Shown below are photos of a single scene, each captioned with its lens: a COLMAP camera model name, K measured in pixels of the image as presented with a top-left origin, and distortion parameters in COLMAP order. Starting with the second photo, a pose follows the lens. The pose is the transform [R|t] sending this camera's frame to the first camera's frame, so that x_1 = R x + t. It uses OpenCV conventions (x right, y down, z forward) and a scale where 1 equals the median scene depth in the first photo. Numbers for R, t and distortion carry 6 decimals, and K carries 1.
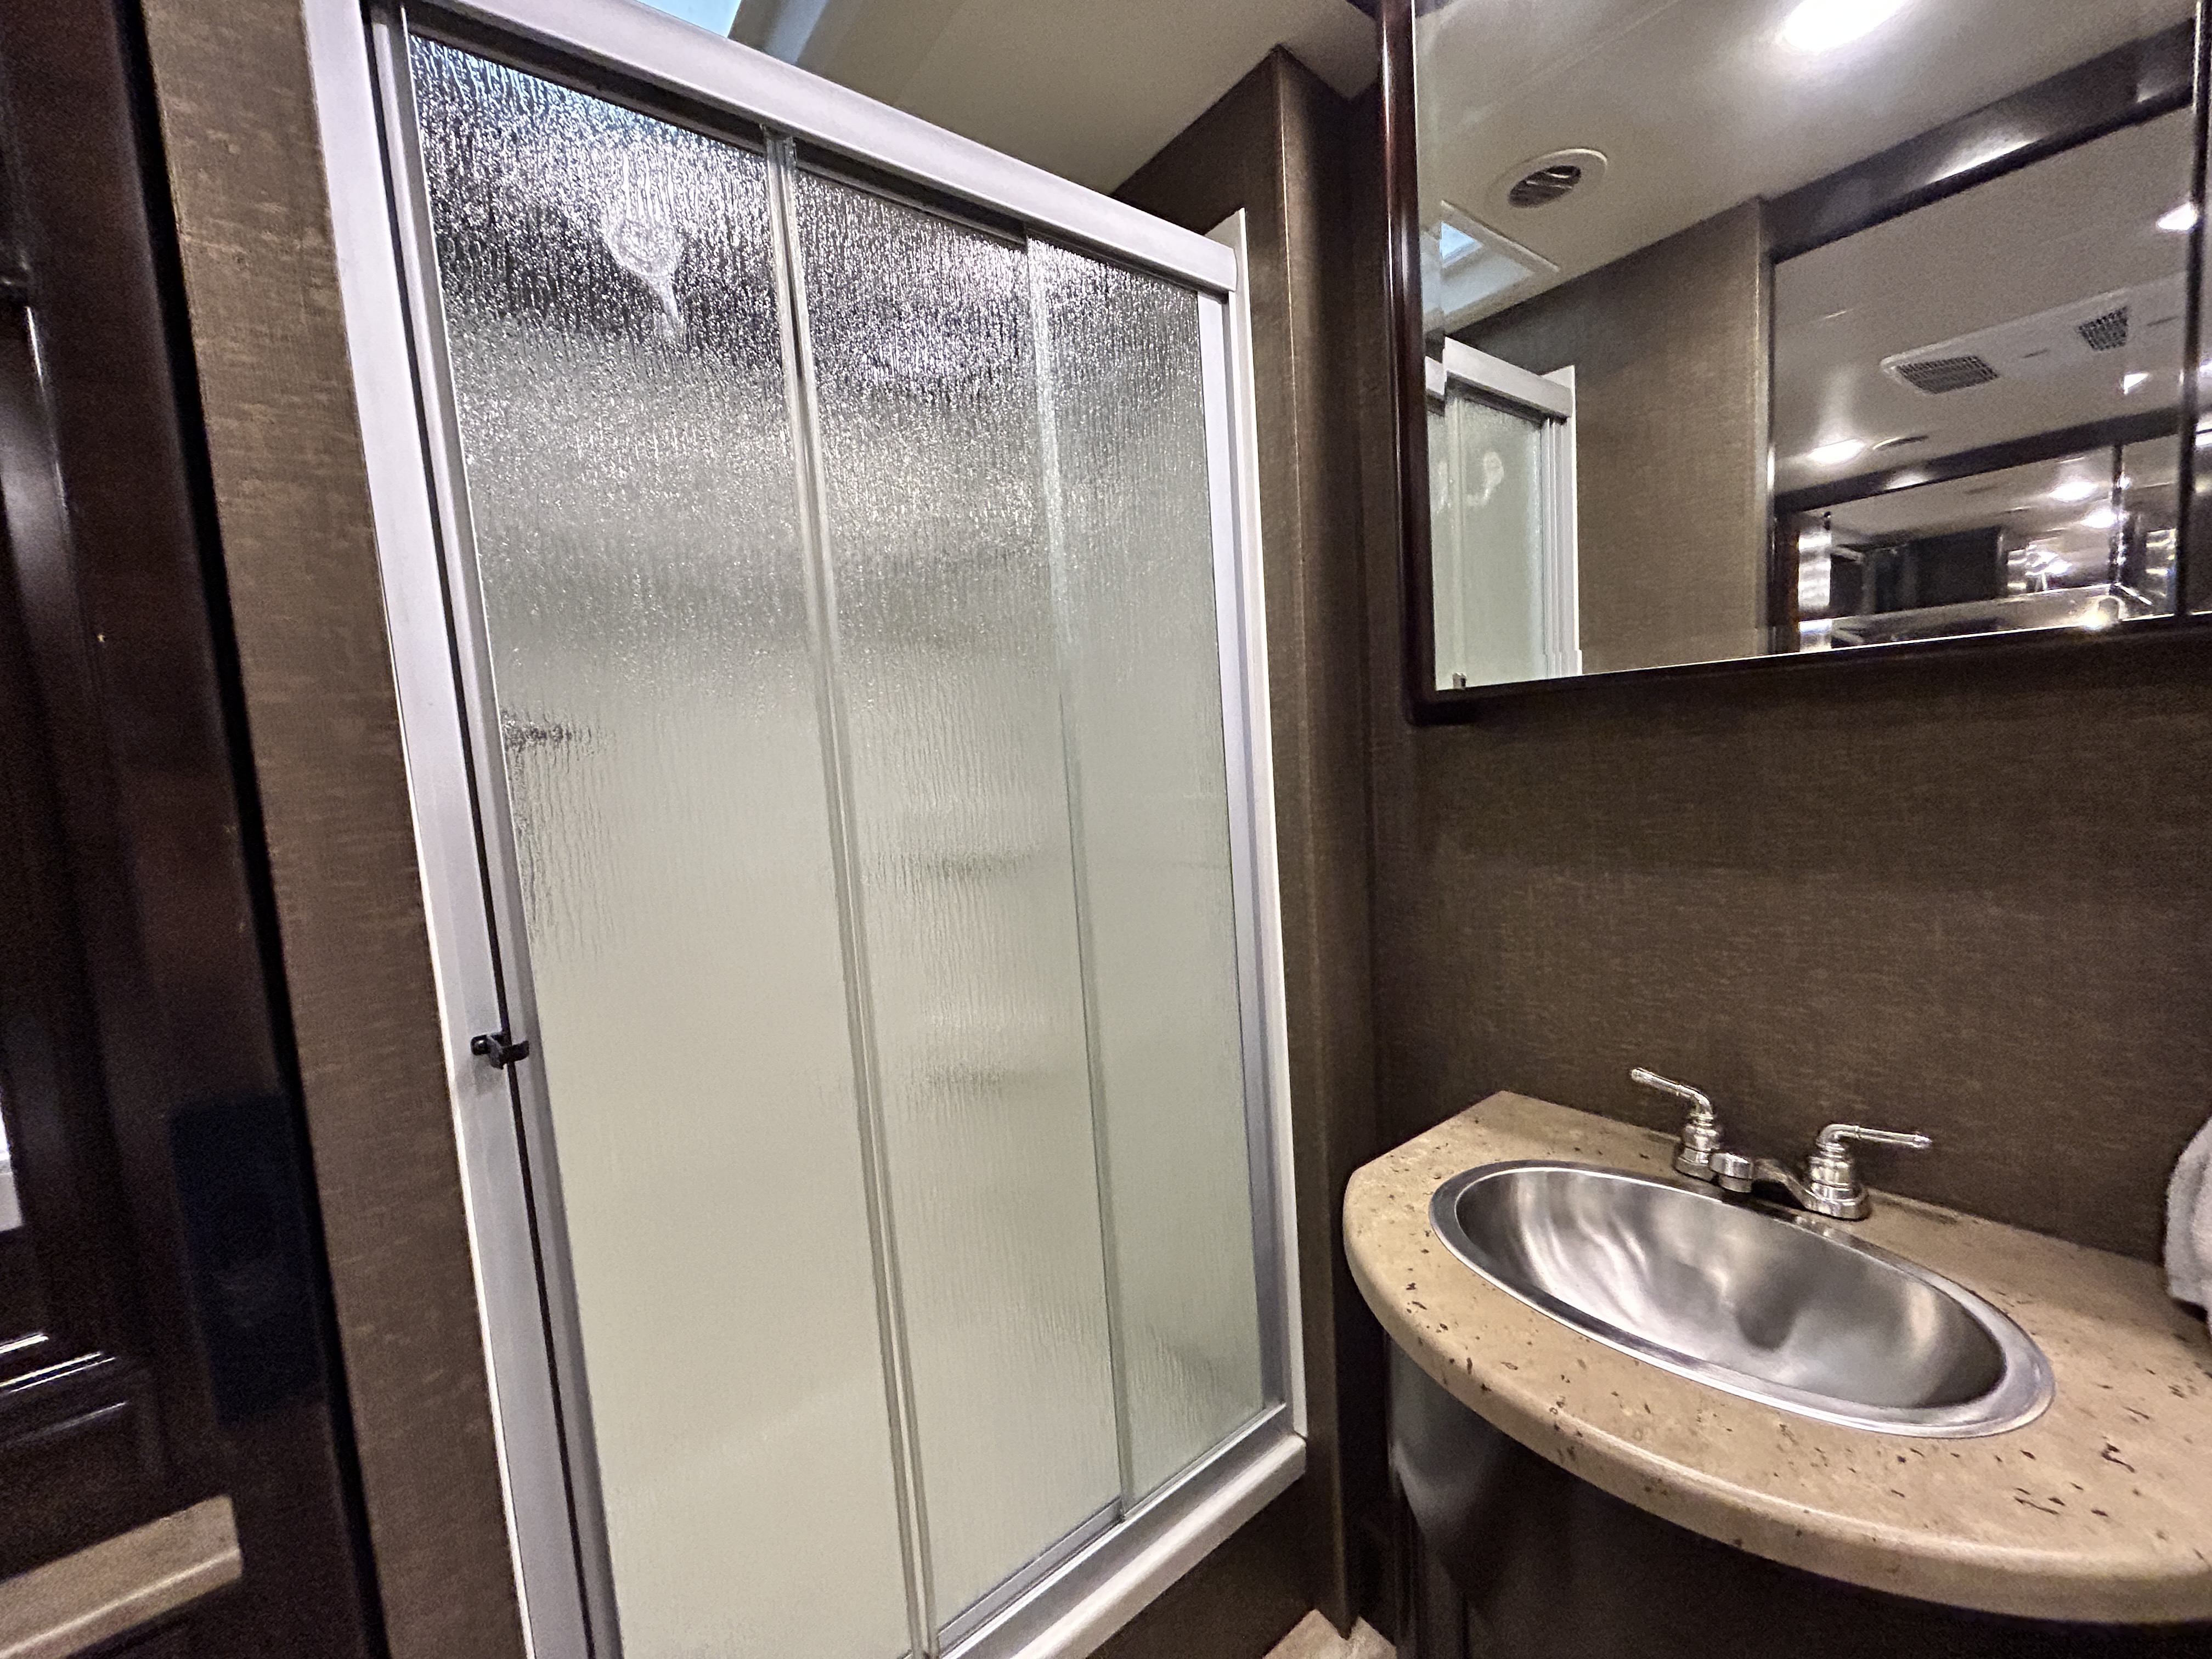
lens RADIAL K [[888.1, 0, 1101.1], [0, 888.1, 833.3], [0, 0, 1]] dist [-0.002821, -0.000471]
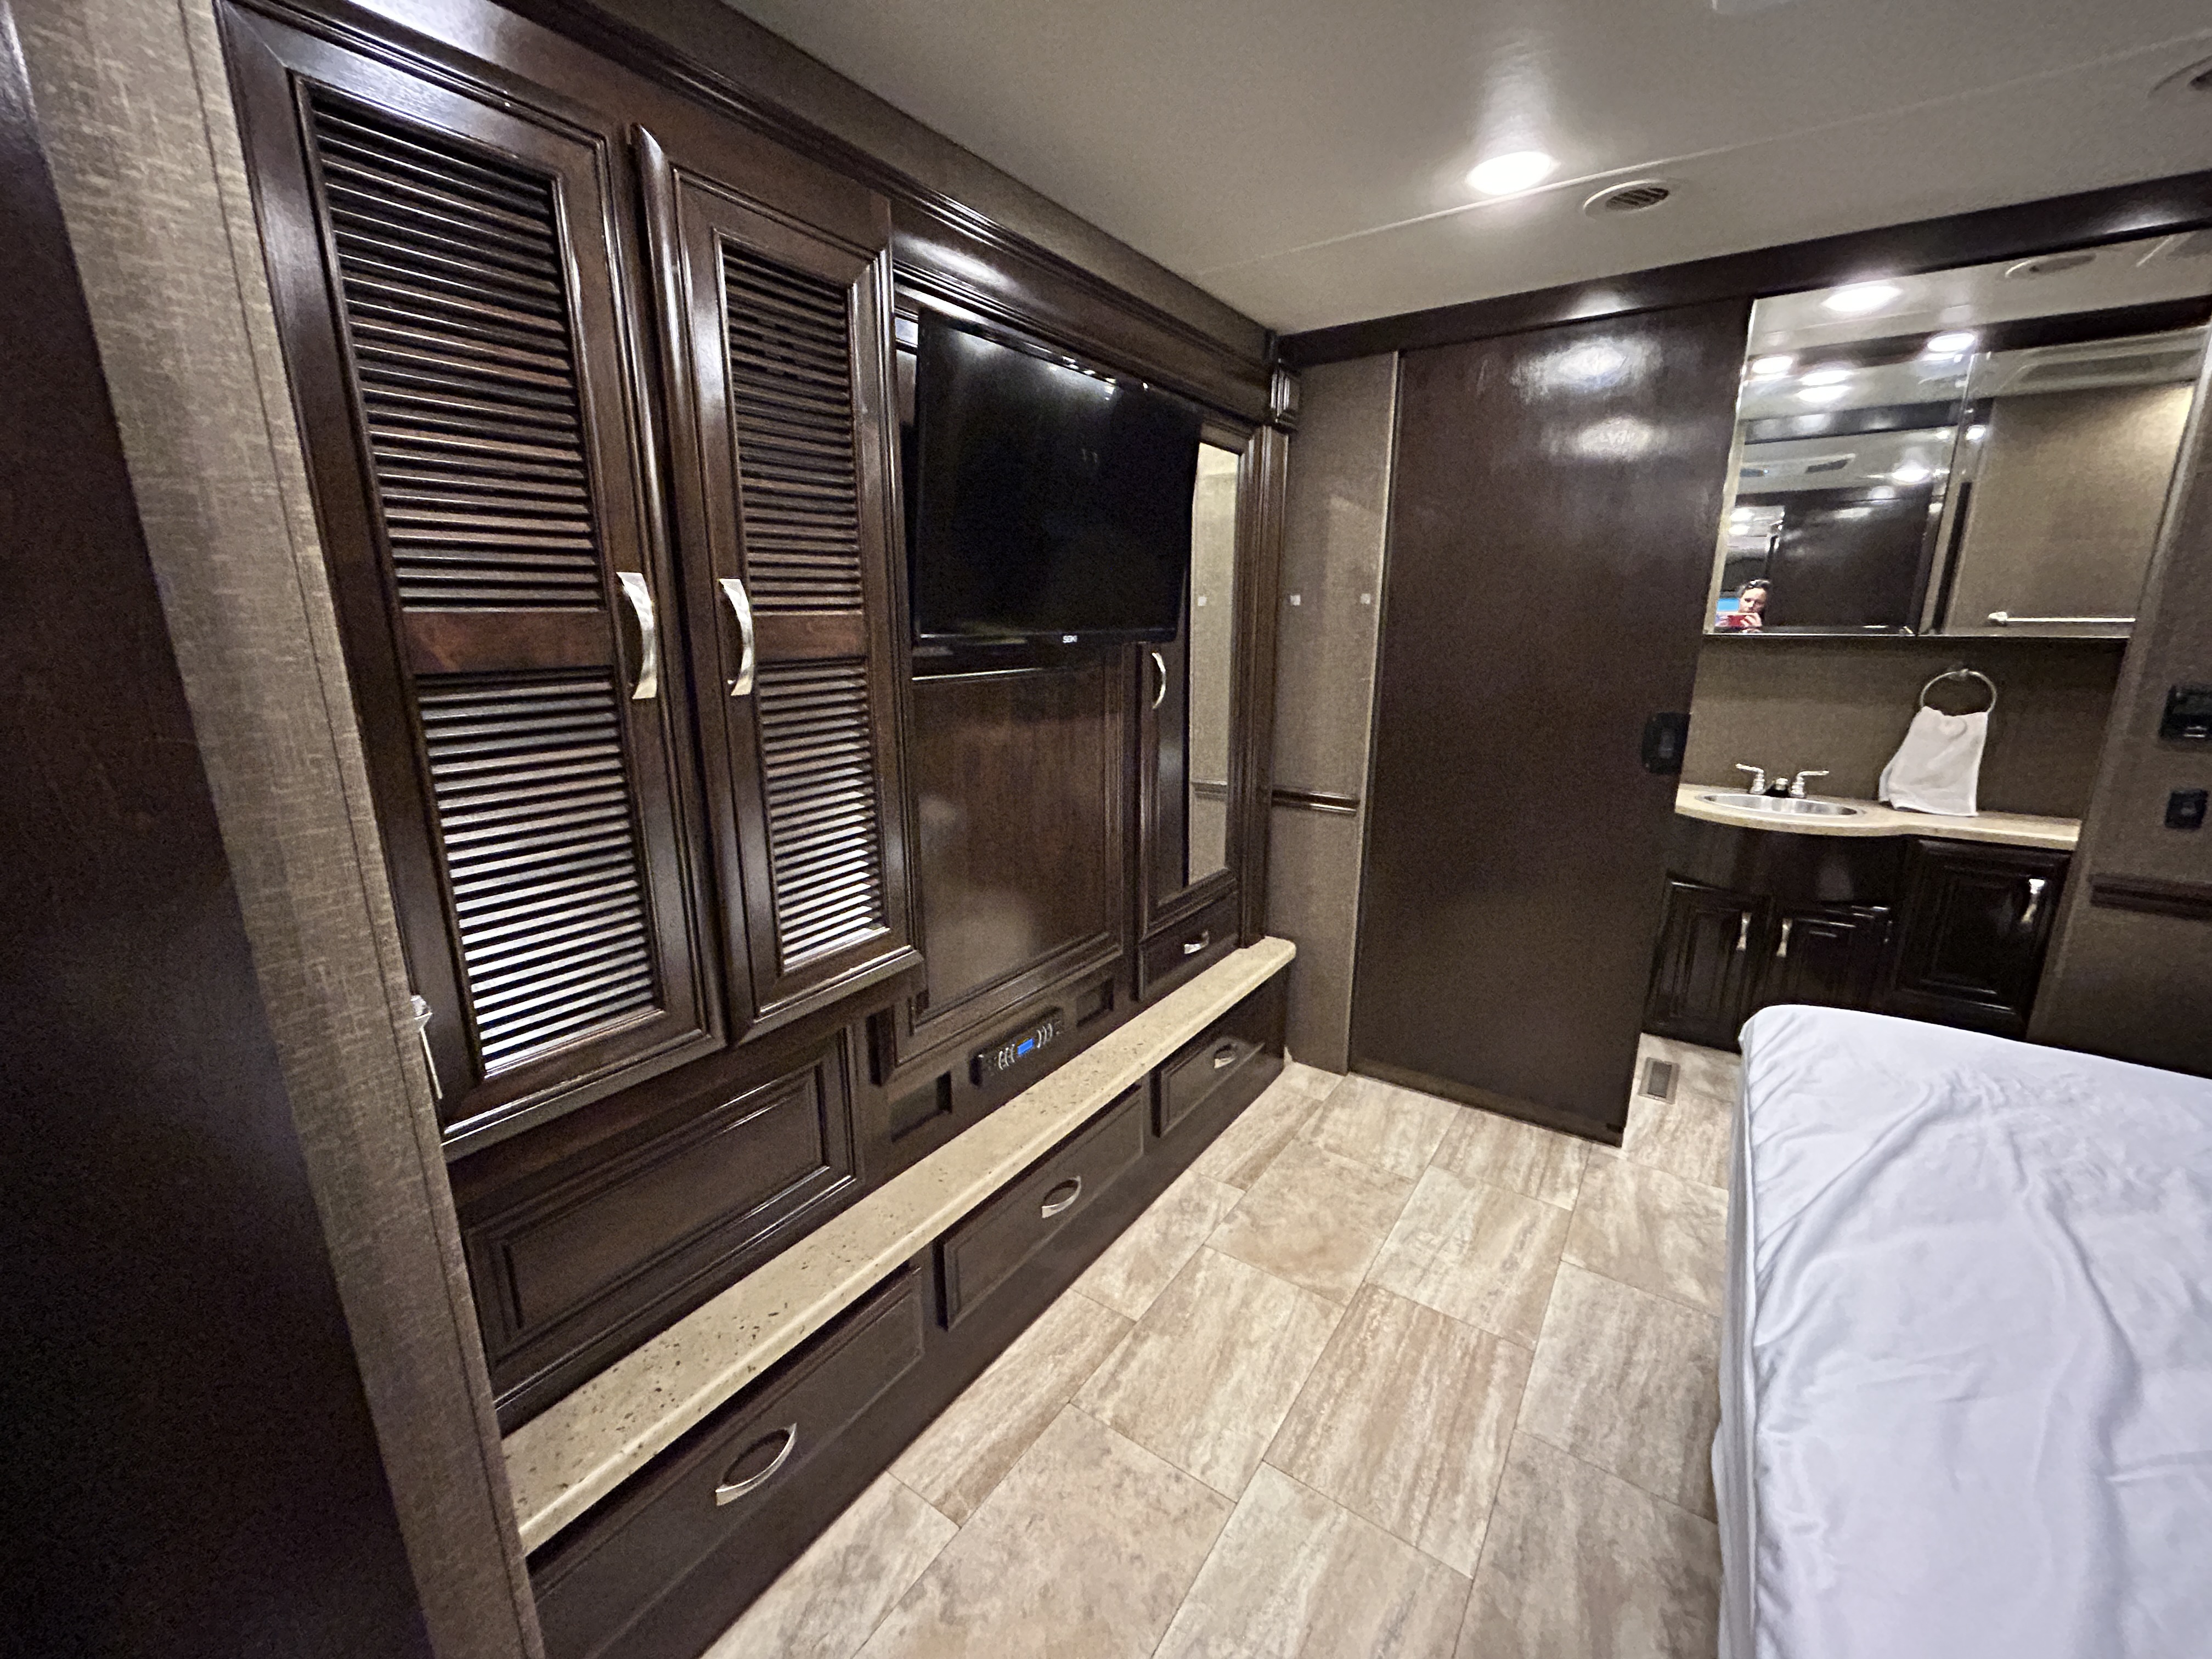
lens RADIAL K [[888.1, 0, 1101.1], [0, 888.1, 833.3], [0, 0, 1]] dist [-0.002821, -0.000471]
pose [[0.952904, -0.004718, 0.303236, -2.547364], [-0.033178, 0.992256, 0.119699, 0.217258], [-0.301452, -0.124122, 0.945368, -1.330554]]
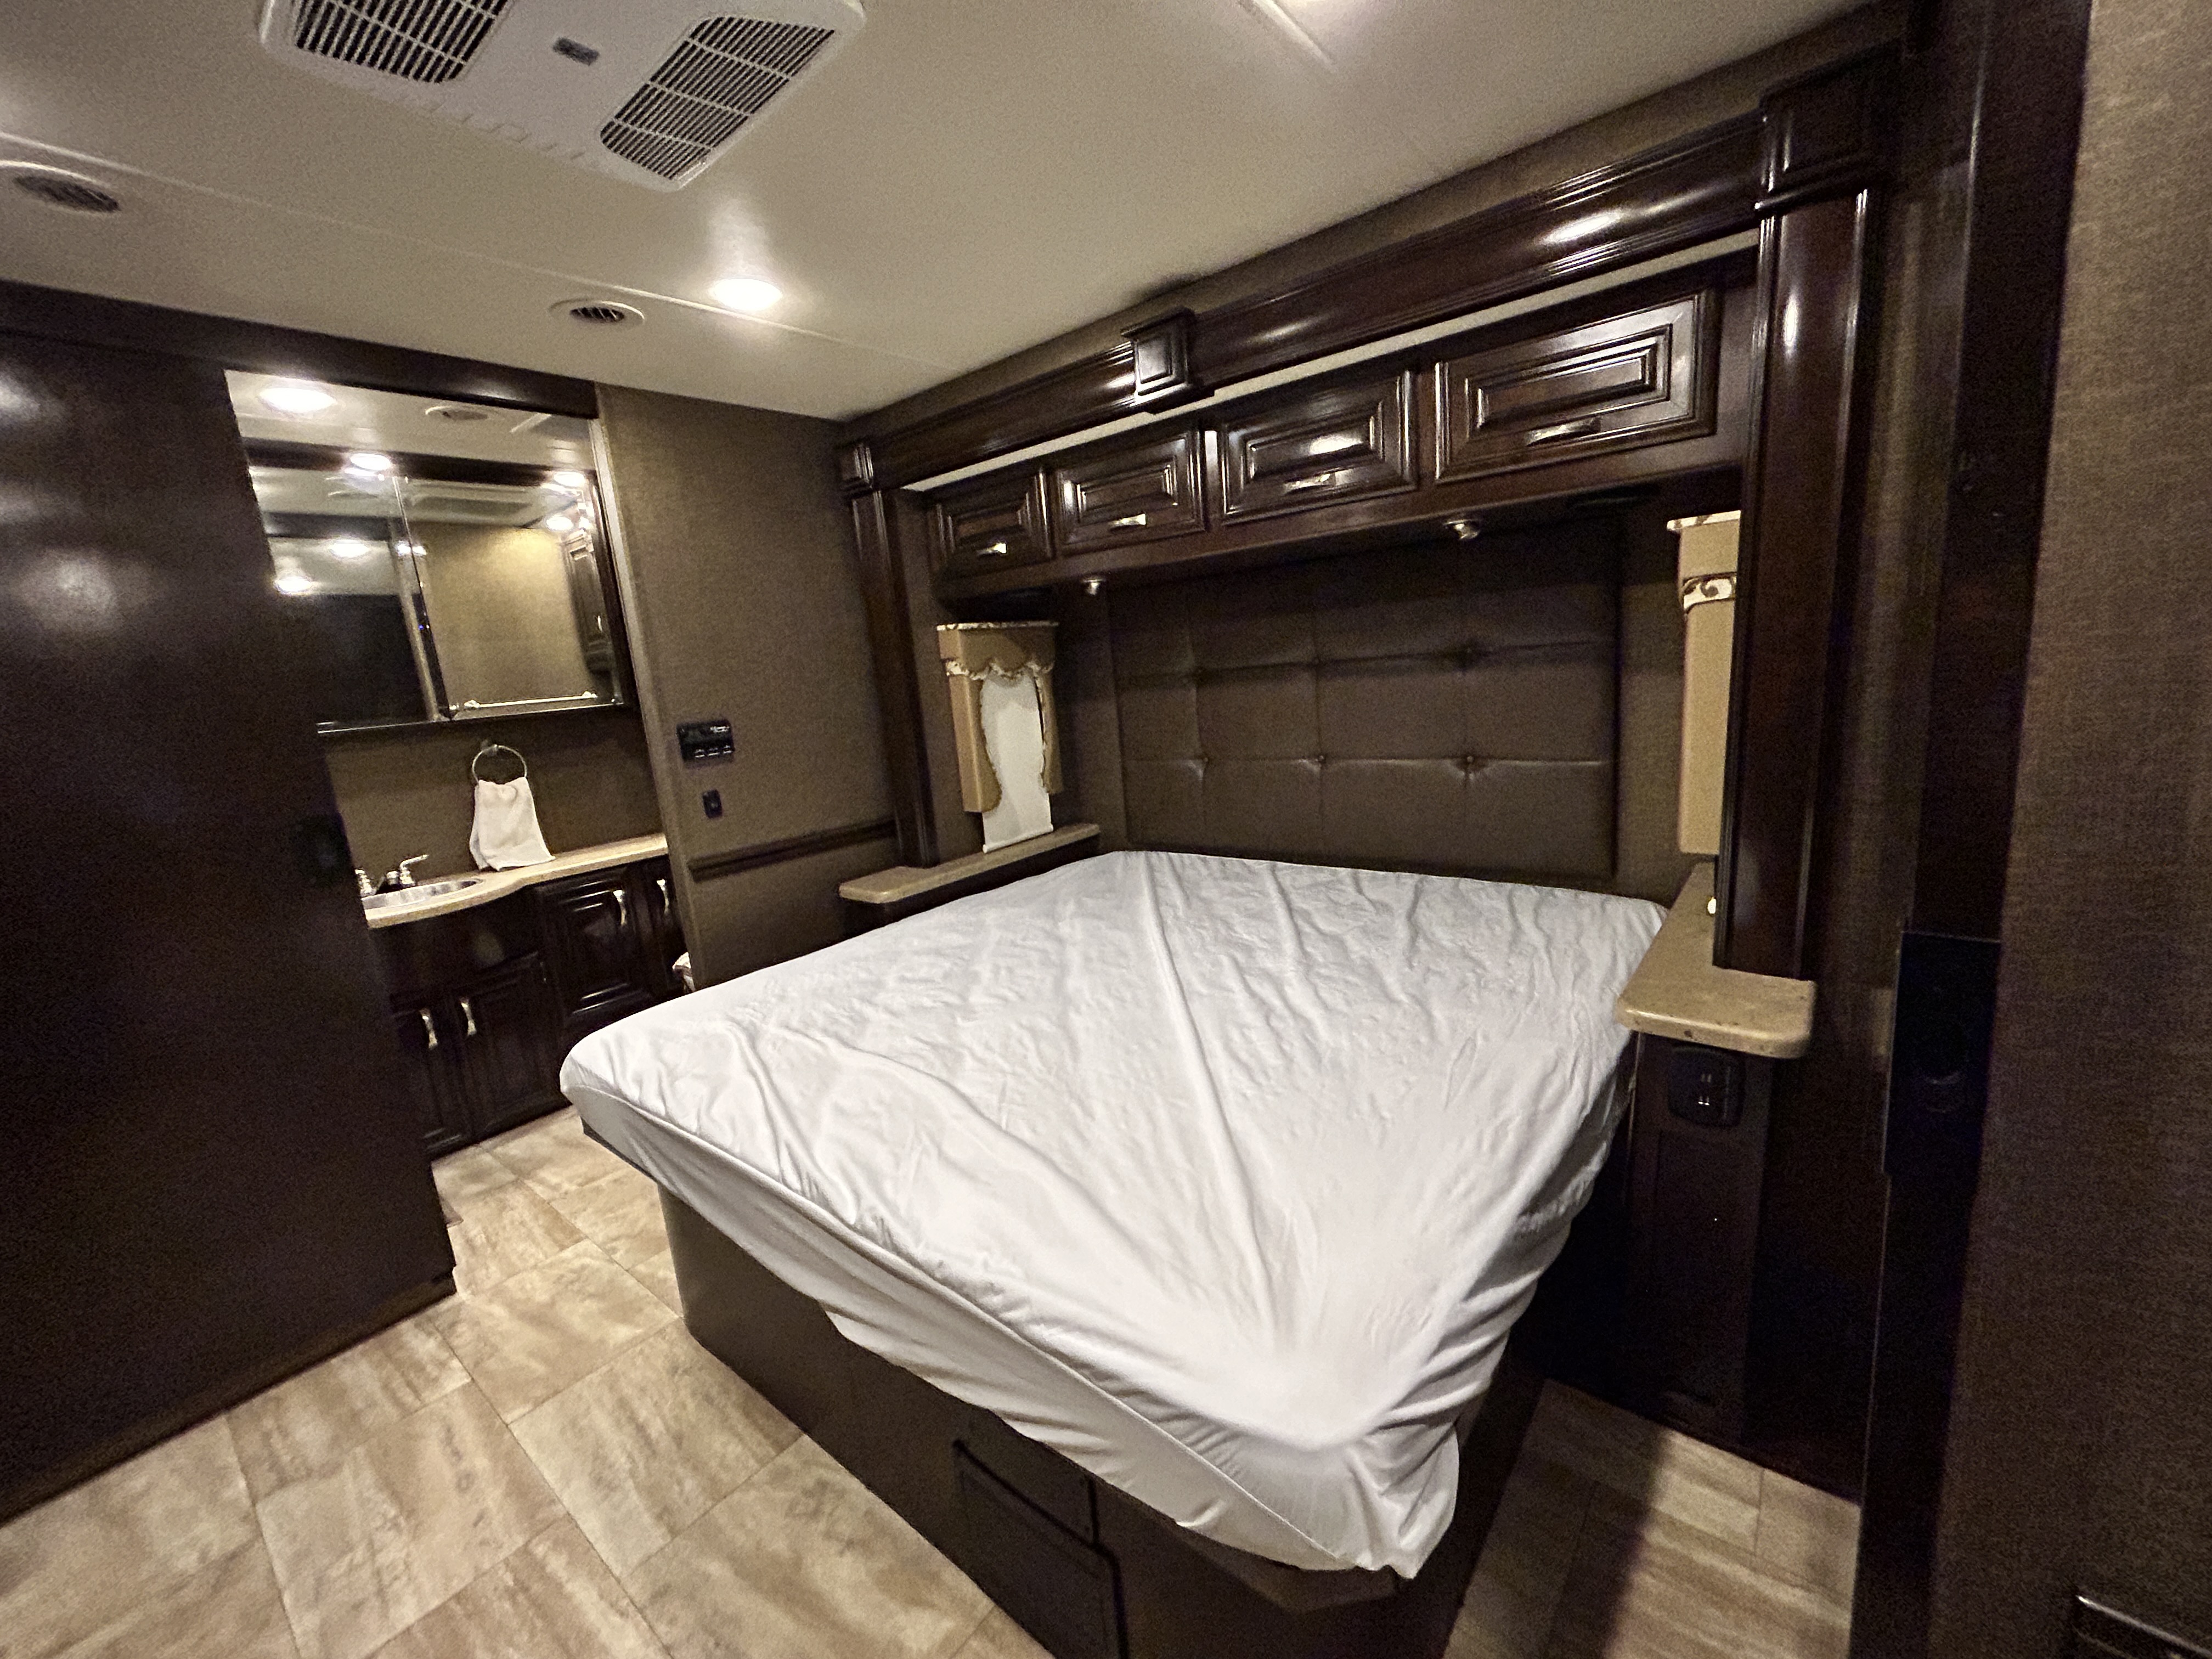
lens RADIAL K [[888.1, 0, 1101.1], [0, 888.1, 833.3], [0, 0, 1]] dist [-0.002821, -0.000471]
pose [[-0.208971, -0.104219, 0.972353, -2.782243], [0.204732, 0.967609, 0.147710, 0.239543], [-0.956251, 0.229938, -0.180865, -0.906974]]
